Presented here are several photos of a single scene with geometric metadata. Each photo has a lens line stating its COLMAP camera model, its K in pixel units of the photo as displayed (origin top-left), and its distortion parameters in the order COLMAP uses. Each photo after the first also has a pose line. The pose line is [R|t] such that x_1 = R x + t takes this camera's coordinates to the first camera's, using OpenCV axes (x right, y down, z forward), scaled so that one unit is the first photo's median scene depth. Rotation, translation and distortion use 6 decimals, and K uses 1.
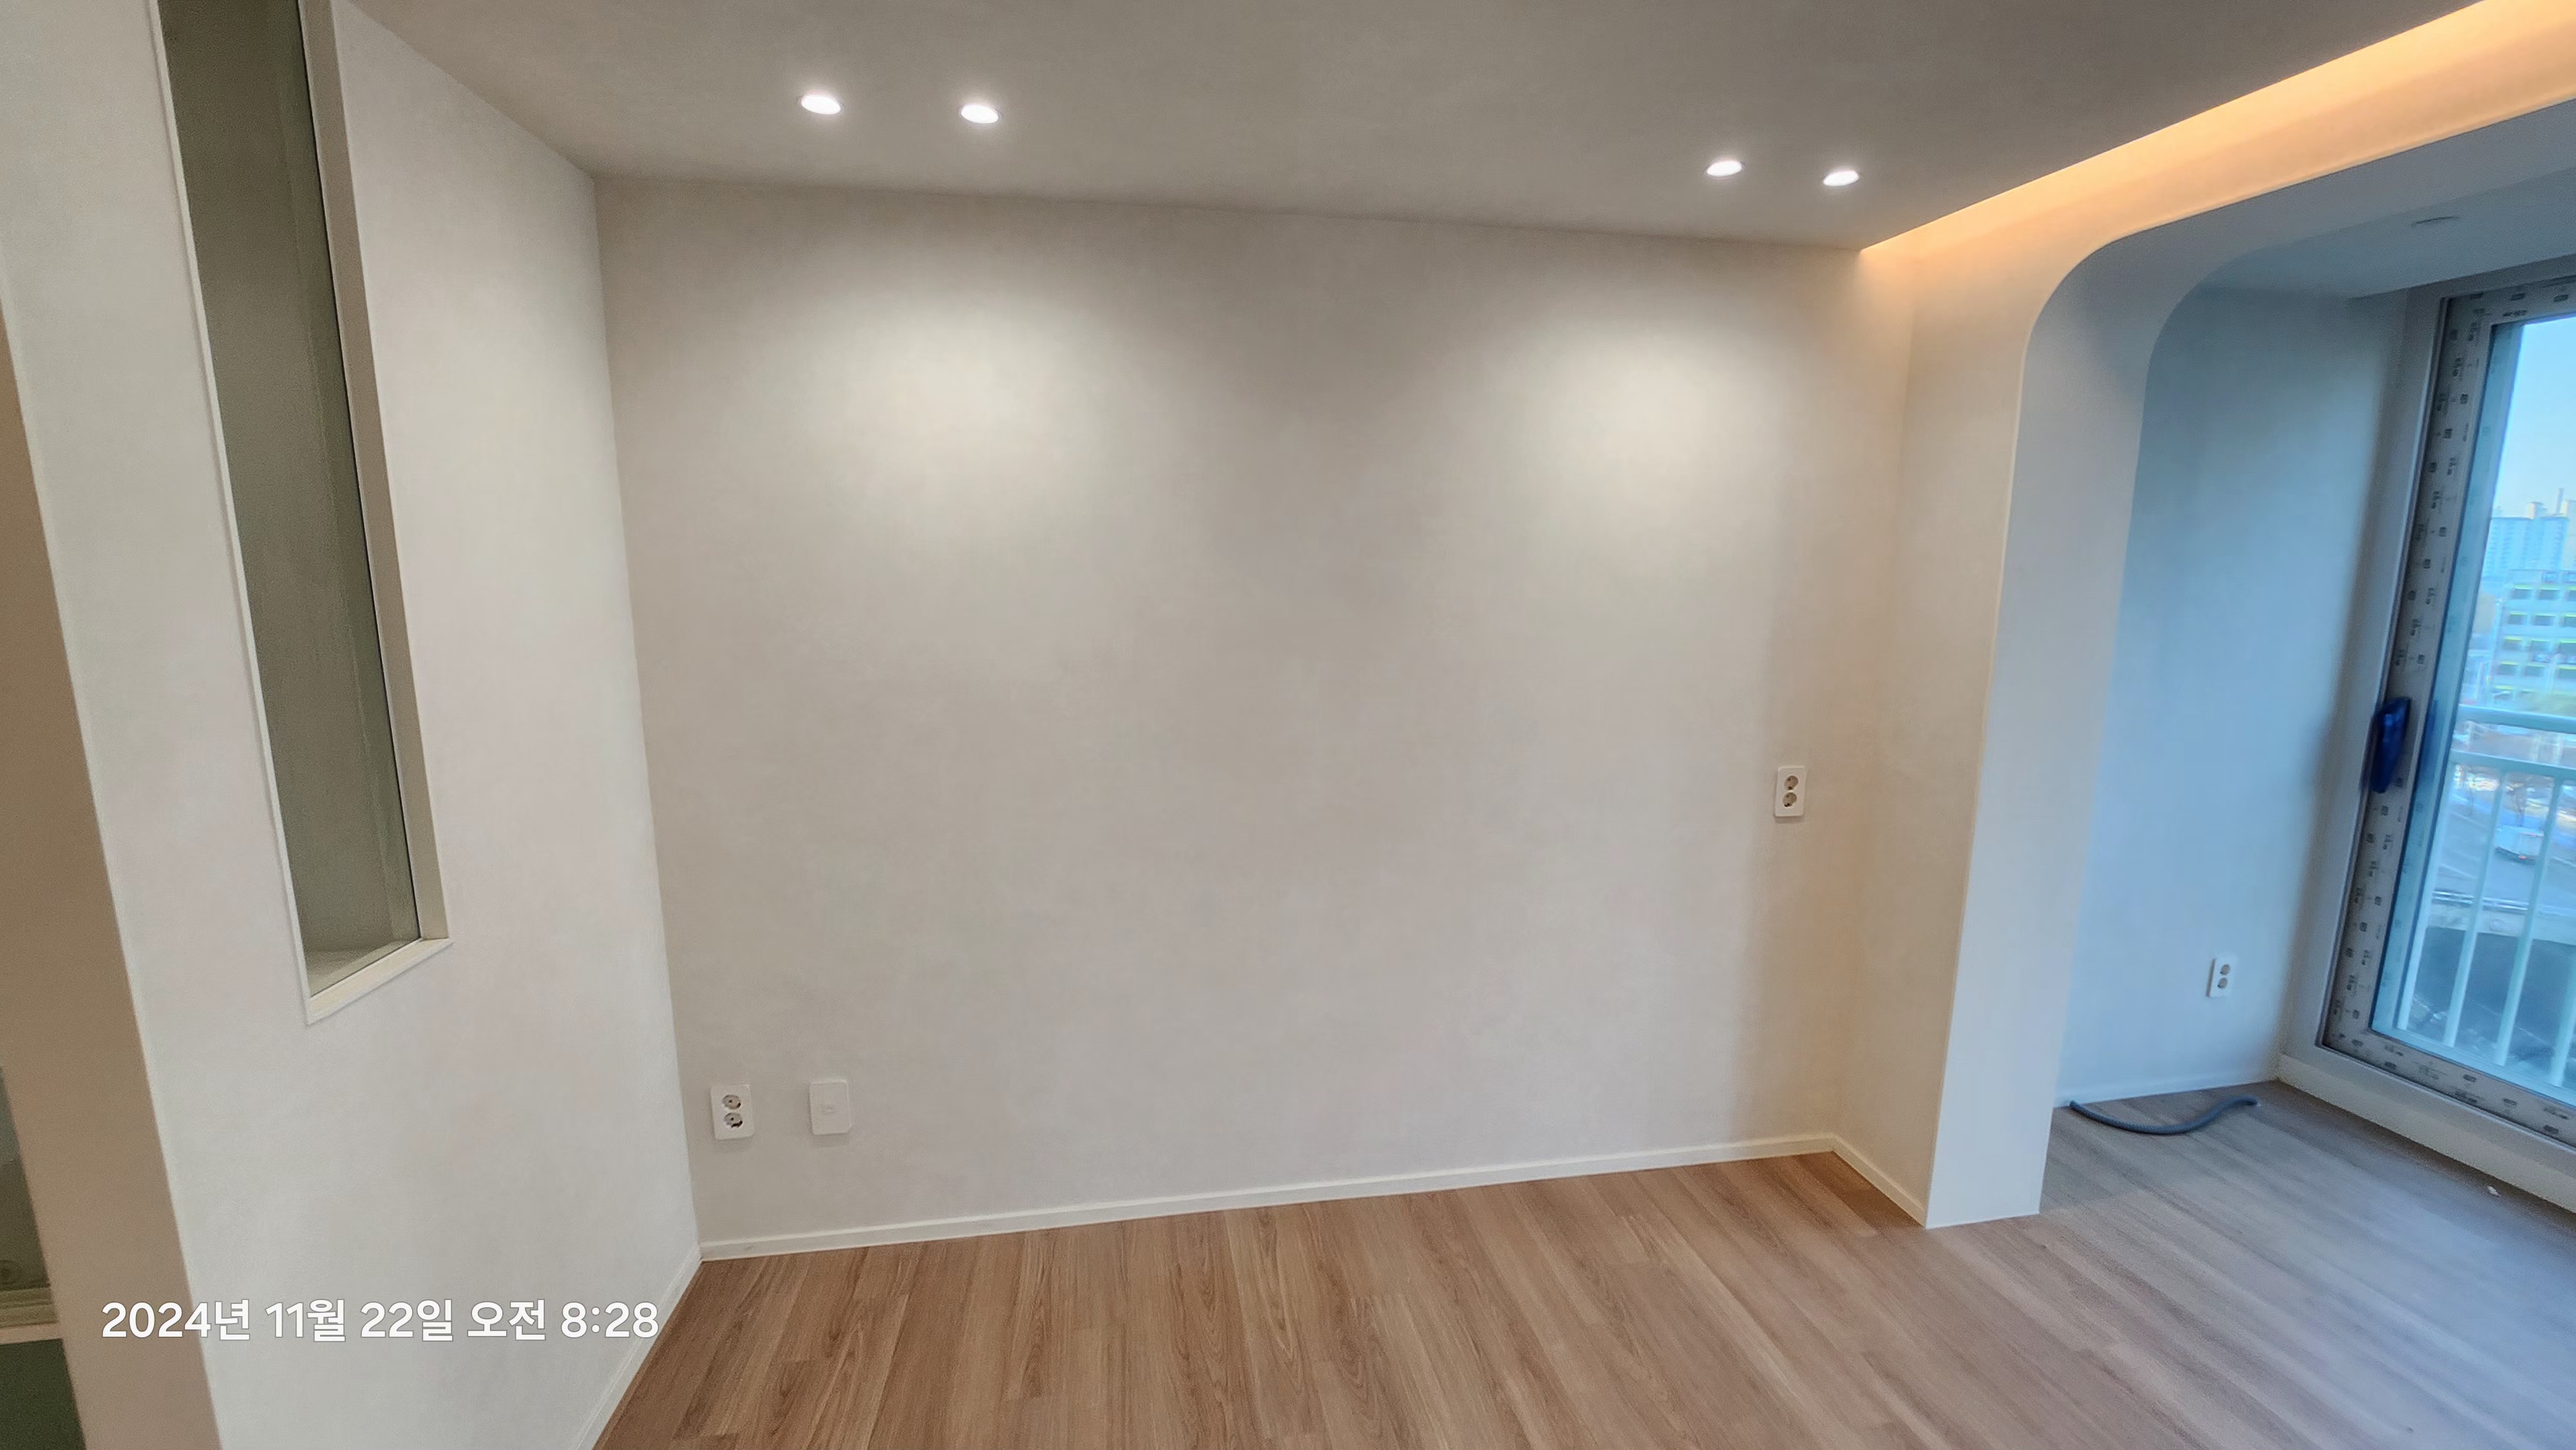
lens RADIAL K [[1008.3, 0, 1294.5], [0, 1008.3, 712.8], [0, 0, 1]] dist [-0.001485, 0.000035]
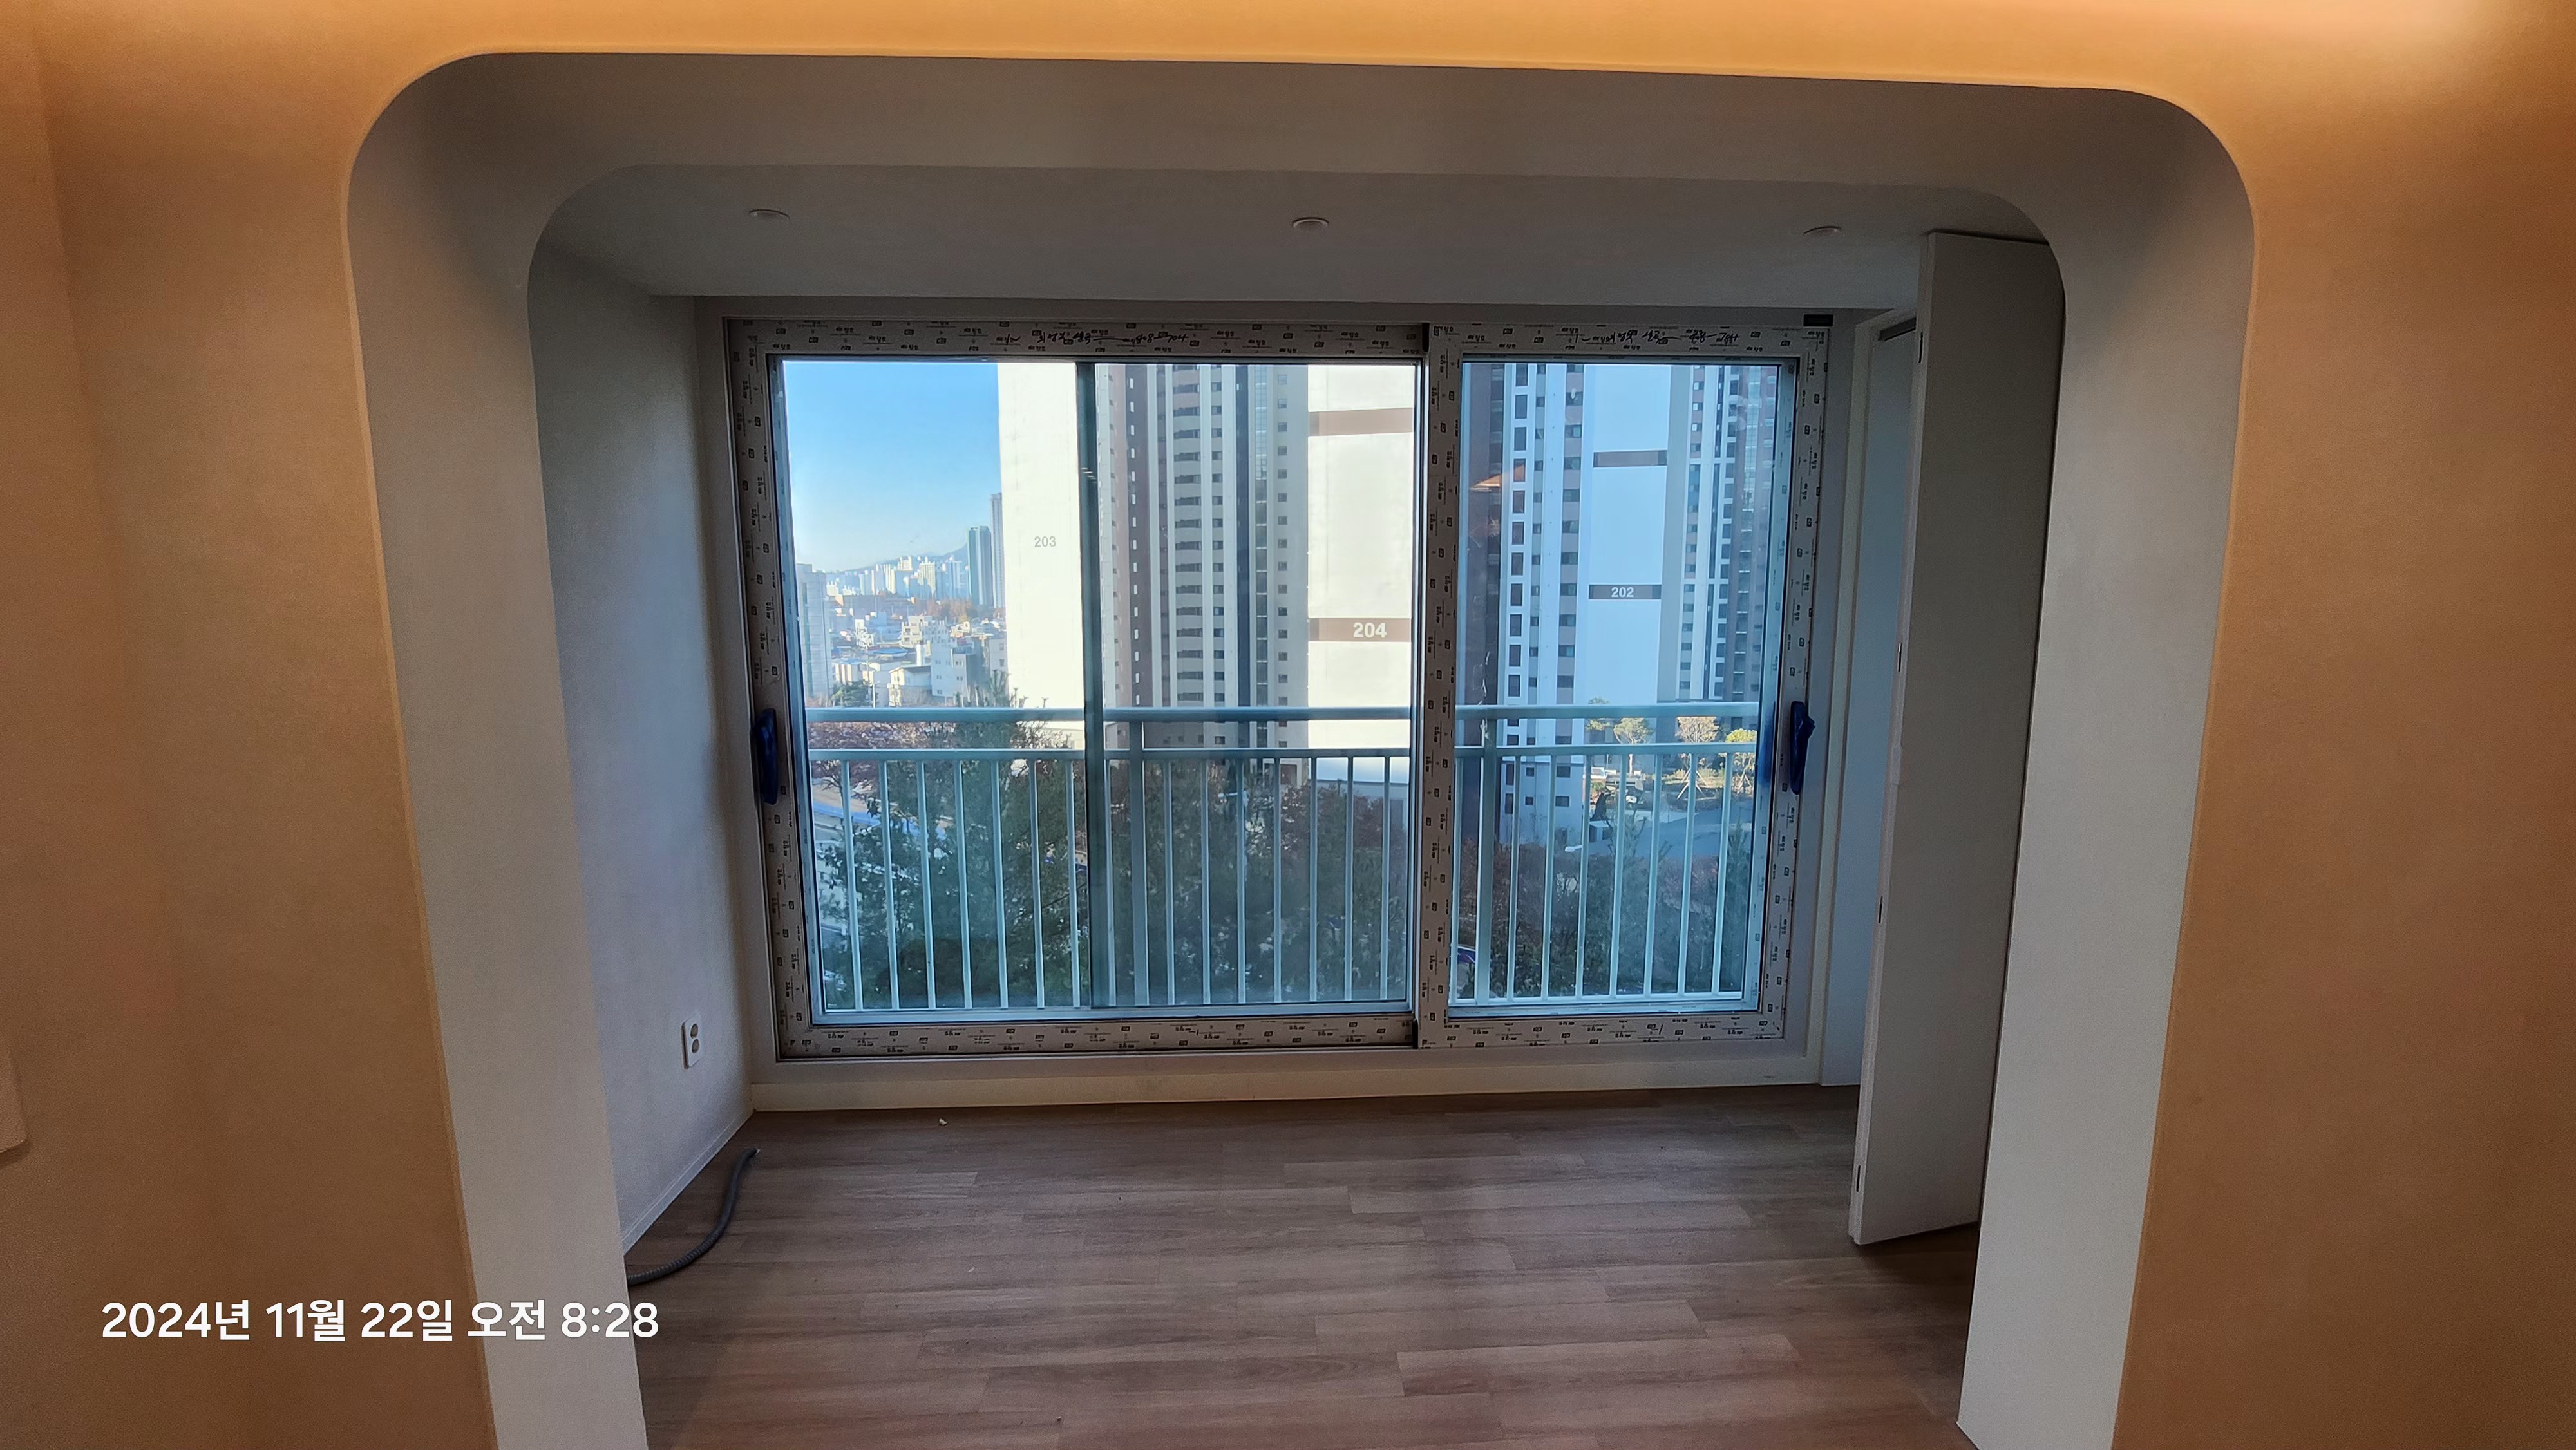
lens RADIAL K [[1008.3, 0, 1294.6], [0, 1008.3, 718.9], [0, 0, 1]] dist [-0.001485, 0.000035]
pose [[0.122429, -0.128127, 0.984172, 0.152938], [0.164425, 0.980547, 0.107201, -0.028298], [-0.978762, 0.148698, 0.141114, 0.338456]]
